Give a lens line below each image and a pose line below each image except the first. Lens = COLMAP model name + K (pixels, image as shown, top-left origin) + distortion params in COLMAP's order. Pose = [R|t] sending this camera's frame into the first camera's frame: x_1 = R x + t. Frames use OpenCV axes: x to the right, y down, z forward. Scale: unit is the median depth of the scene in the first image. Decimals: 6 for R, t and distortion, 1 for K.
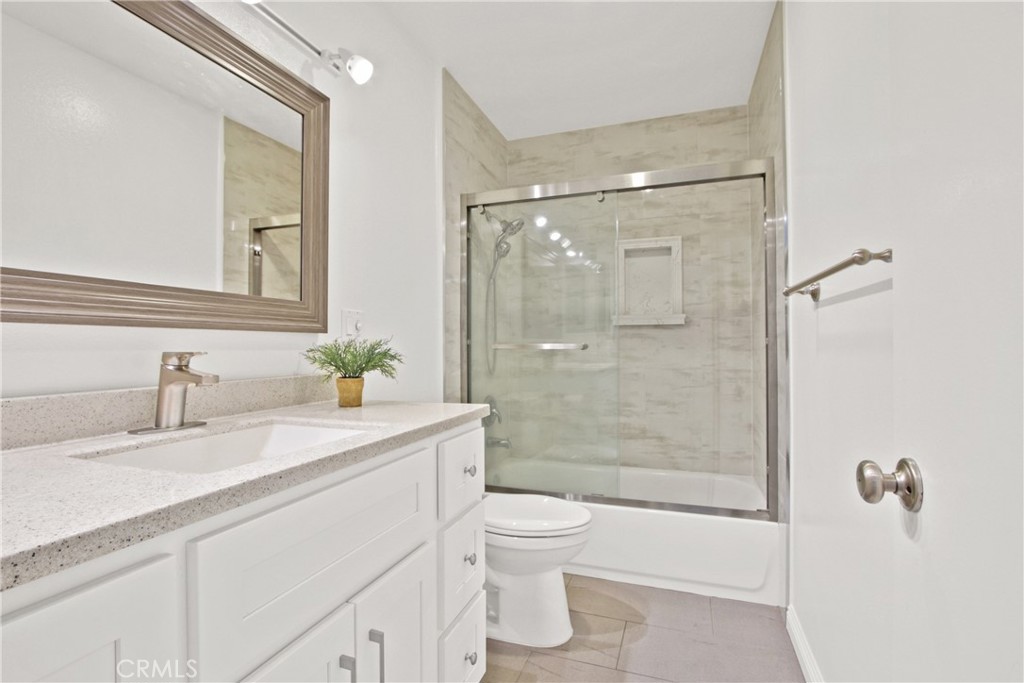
lens RADIAL K [[475.1, 0, 512.0], [0, 475.1, 341.5], [0, 0, 1]] dist [-0.010187, -0.000270]
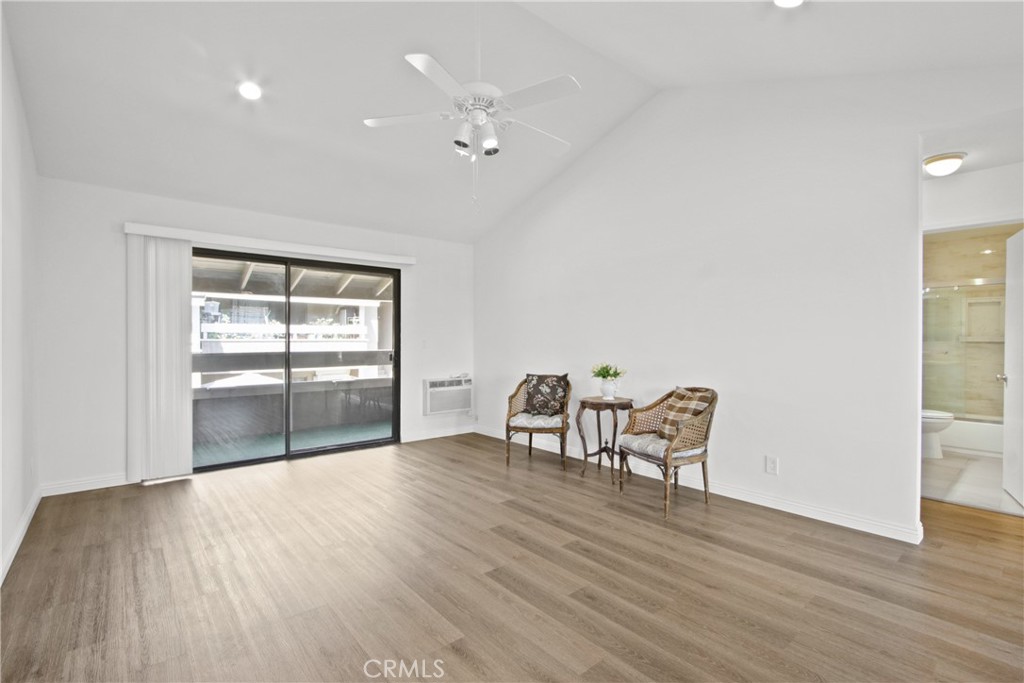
lens RADIAL K [[475.1, 0, 512.0], [0, 475.1, 341.5], [0, 0, 1]] dist [-0.010187, -0.000270]
pose [[0.828675, 0.005996, -0.559698, -0.235090], [0.002308, 0.999898, 0.014130, -0.066802], [0.559726, -0.013001, 0.828576, -1.663842]]
